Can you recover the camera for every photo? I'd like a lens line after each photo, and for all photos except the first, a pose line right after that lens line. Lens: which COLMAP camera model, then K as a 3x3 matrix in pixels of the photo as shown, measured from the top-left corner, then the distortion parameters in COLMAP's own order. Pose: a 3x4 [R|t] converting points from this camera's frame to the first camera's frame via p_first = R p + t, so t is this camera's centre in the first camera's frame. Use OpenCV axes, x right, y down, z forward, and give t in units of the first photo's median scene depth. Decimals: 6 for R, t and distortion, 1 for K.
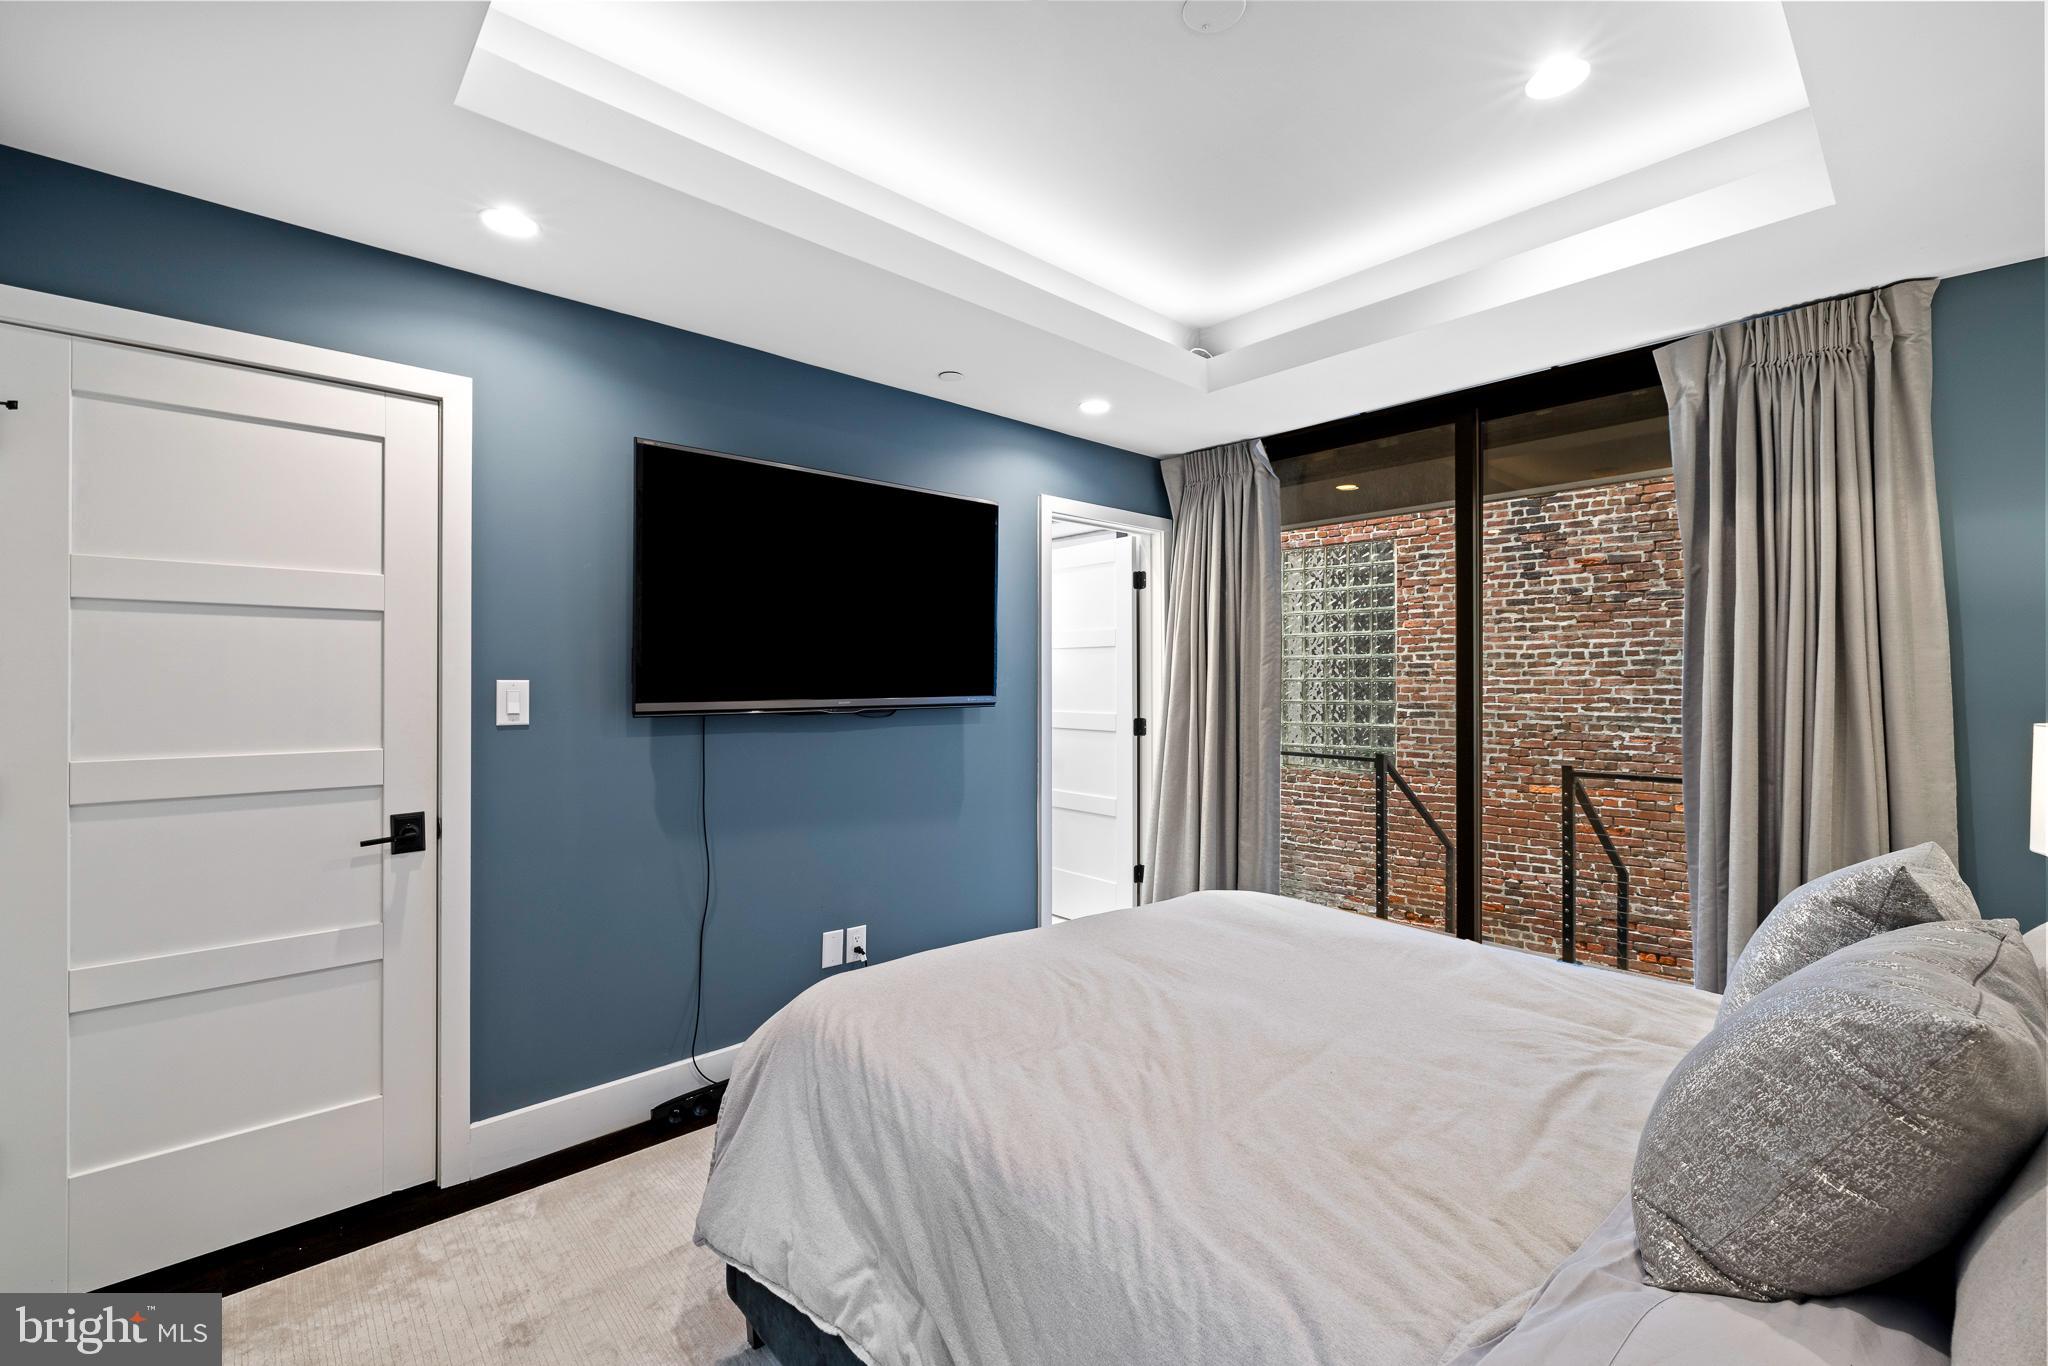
lens RADIAL K [[857.7, 0, 1019.3], [0, 857.7, 671.7], [0, 0, 1]] dist [0.001358, 0.000112]
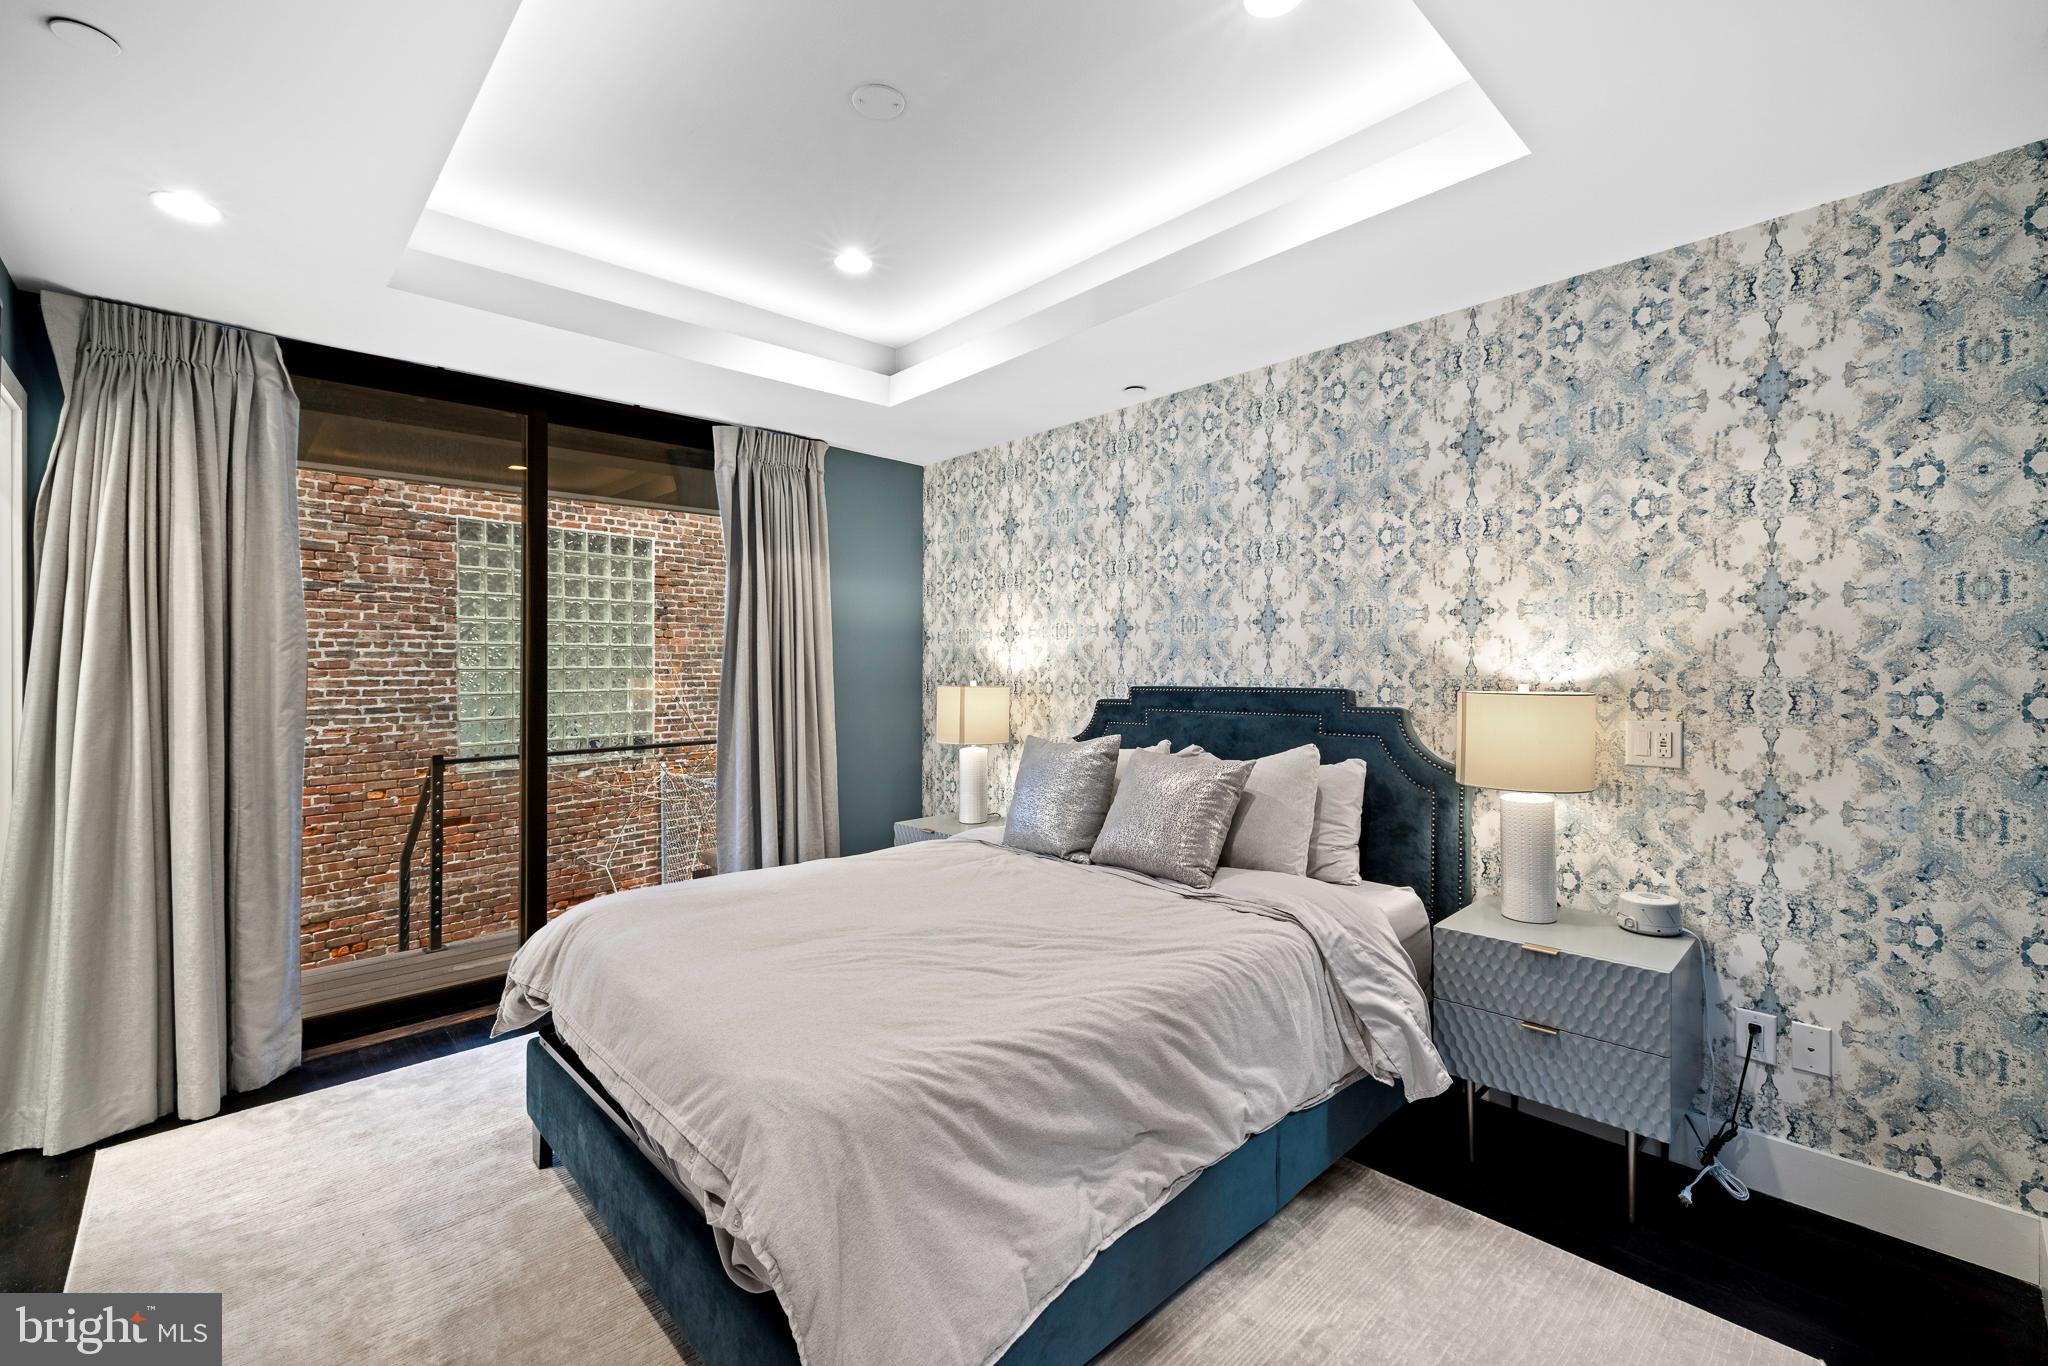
lens RADIAL K [[857.7, 0, 1018.8], [0, 857.7, 674.8], [0, 0, 1]] dist [0.001358, 0.000112]
pose [[-0.017891, -0.011742, 0.999771, -0.275726], [0.001617, 0.999929, 0.011773, 0.002826], [-0.999839, 0.001827, -0.017871, 0.236442]]
